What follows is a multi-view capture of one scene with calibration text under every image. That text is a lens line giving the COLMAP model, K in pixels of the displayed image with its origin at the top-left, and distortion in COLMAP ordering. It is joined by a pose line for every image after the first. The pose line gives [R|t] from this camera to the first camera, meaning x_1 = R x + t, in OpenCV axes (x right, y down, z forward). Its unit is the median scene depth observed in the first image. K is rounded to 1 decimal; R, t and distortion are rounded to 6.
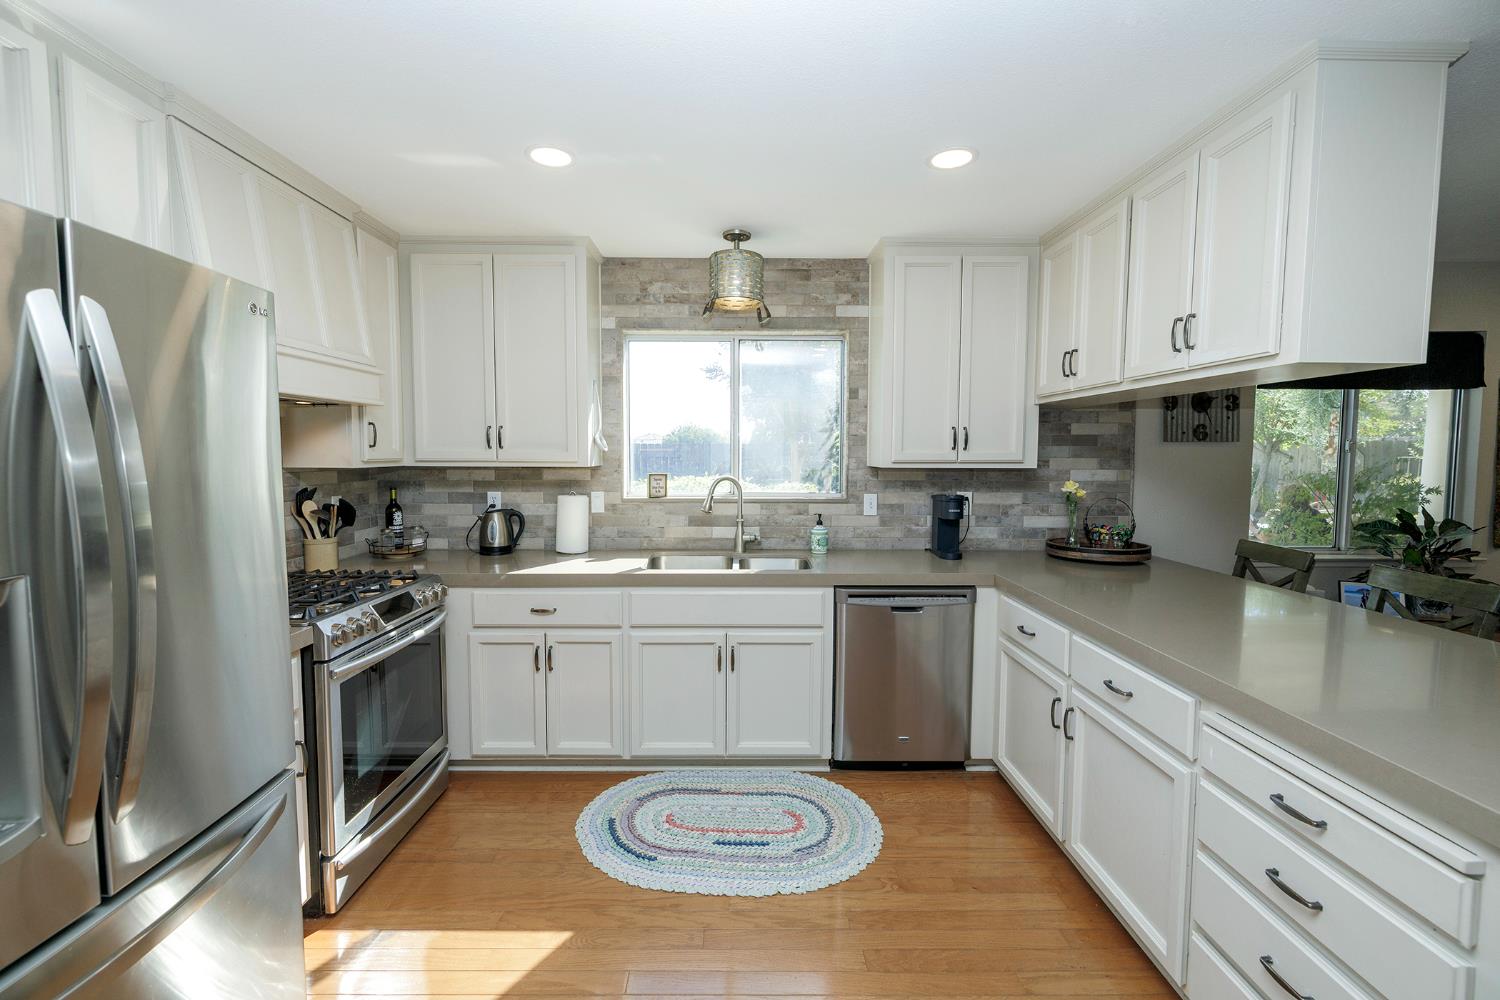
lens RADIAL K [[626.0, 0, 744.2], [0, 626.0, 492.8], [0, 0, 1]] dist [0.001424, -0.000527]
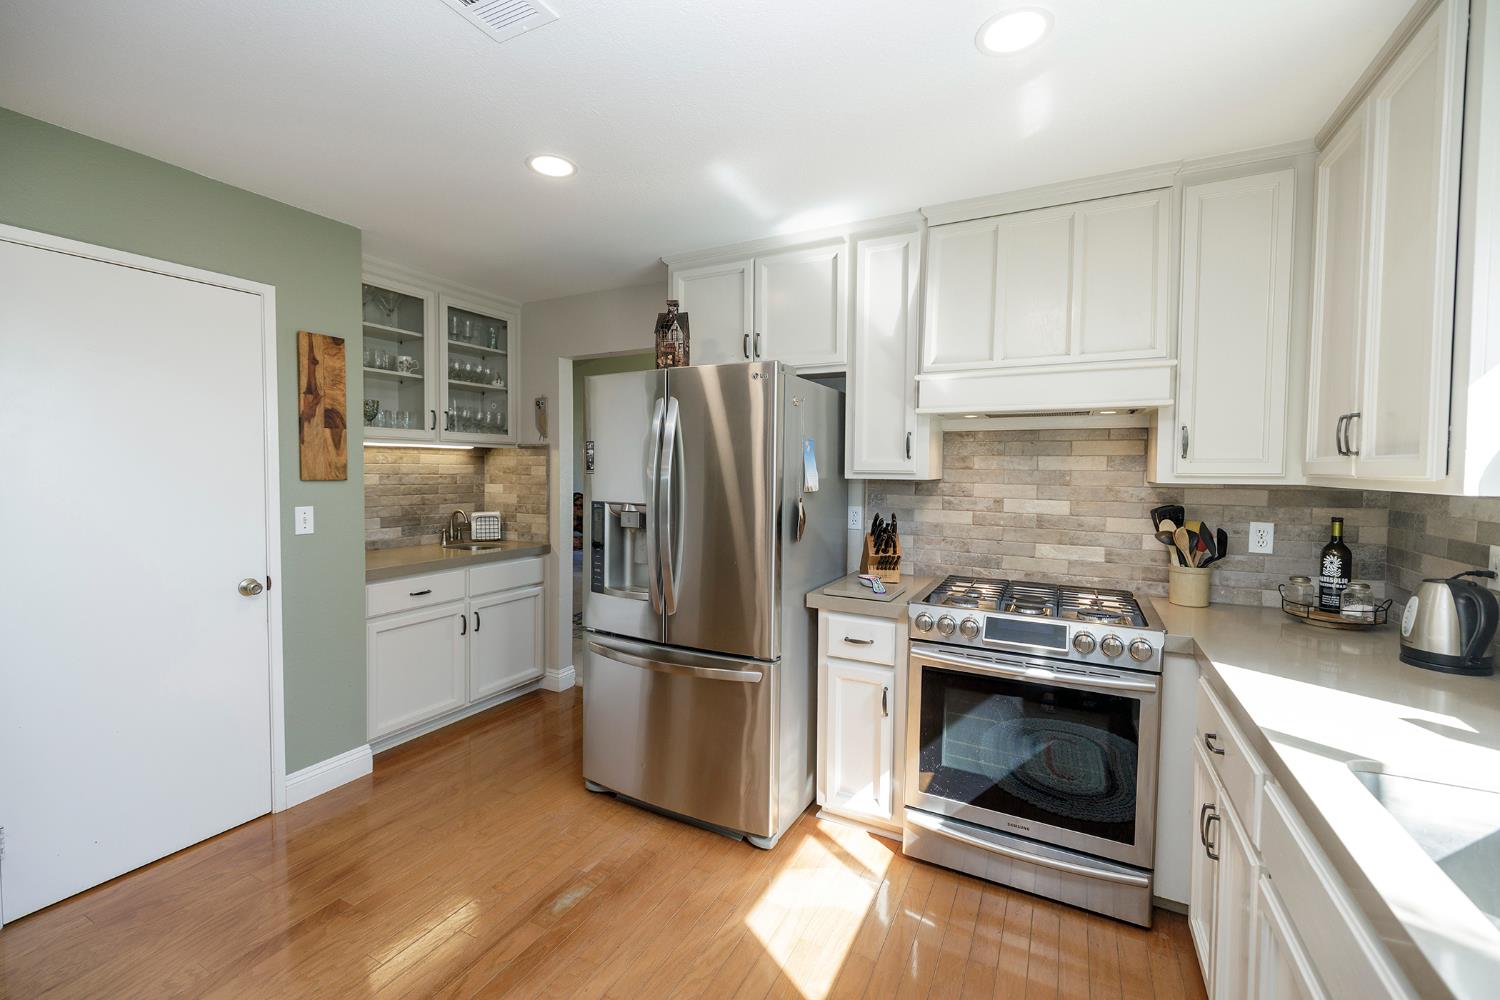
lens RADIAL K [[626.0, 0, 745.4], [0, 626.0, 492.5], [0, 0, 1]] dist [0.001424, -0.000527]
pose [[-0.467060, 0.026539, -0.883827, 0.308727], [-0.067281, 0.995585, 0.065449, -0.036562], [0.881662, 0.090033, -0.463213, 0.748211]]
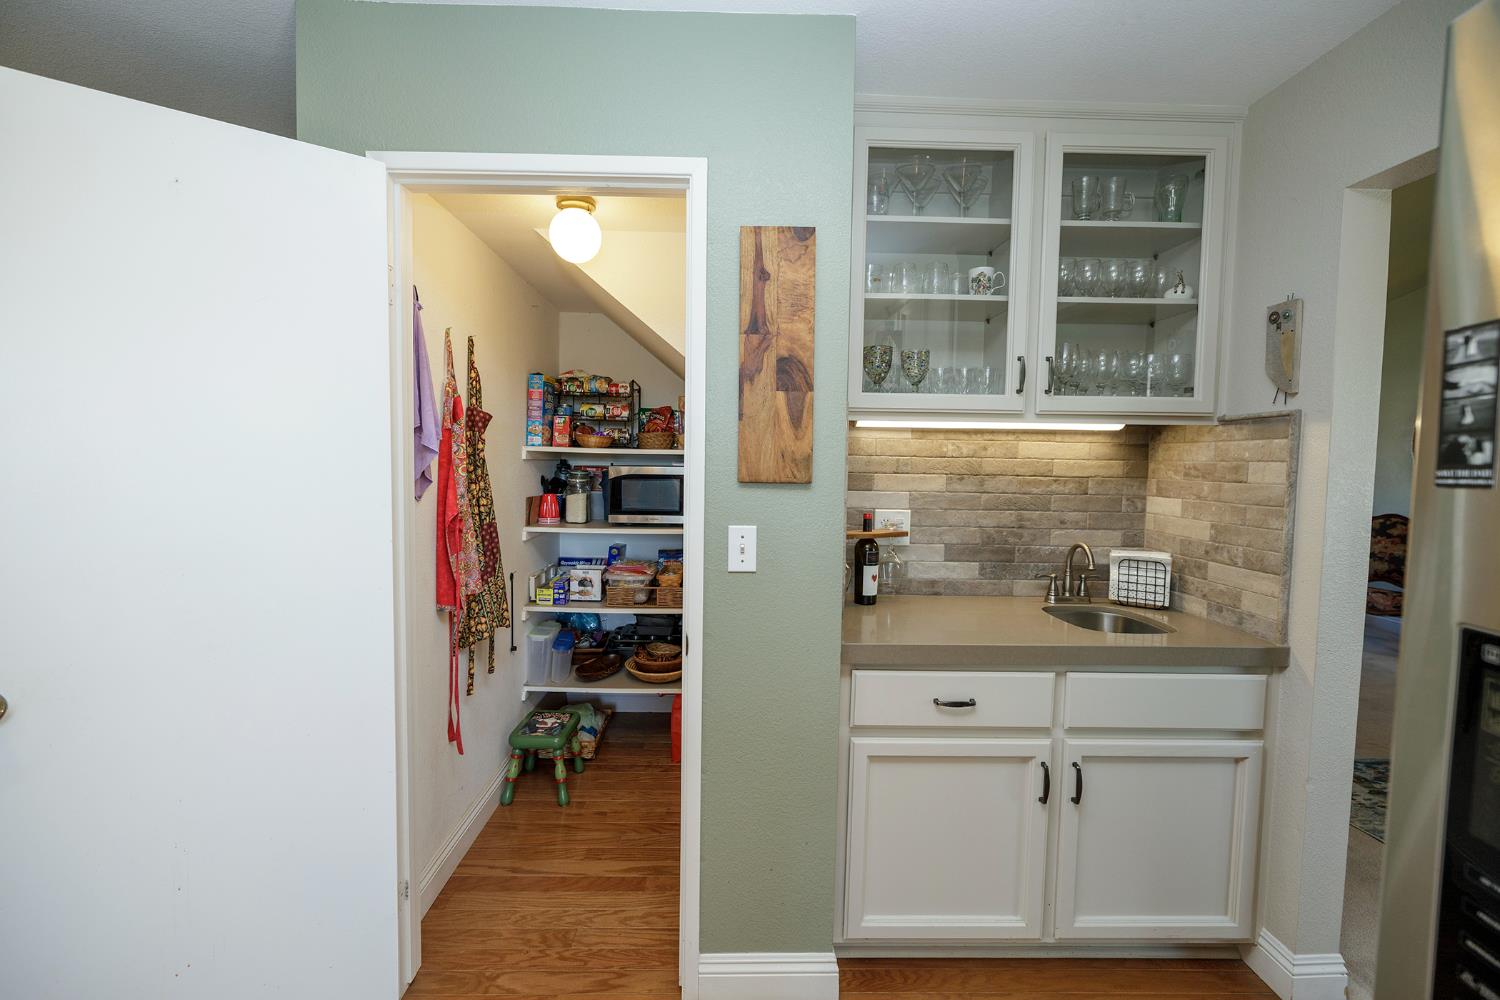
lens RADIAL K [[626.0, 0, 741.2], [0, 626.0, 491.4], [0, 0, 1]] dist [0.001424, -0.000527]
pose [[-0.999736, -0.018432, -0.013709, 0.003793], [-0.019852, 0.993516, 0.111942, -0.015977], [0.011557, 0.112184, -0.993620, 0.470707]]
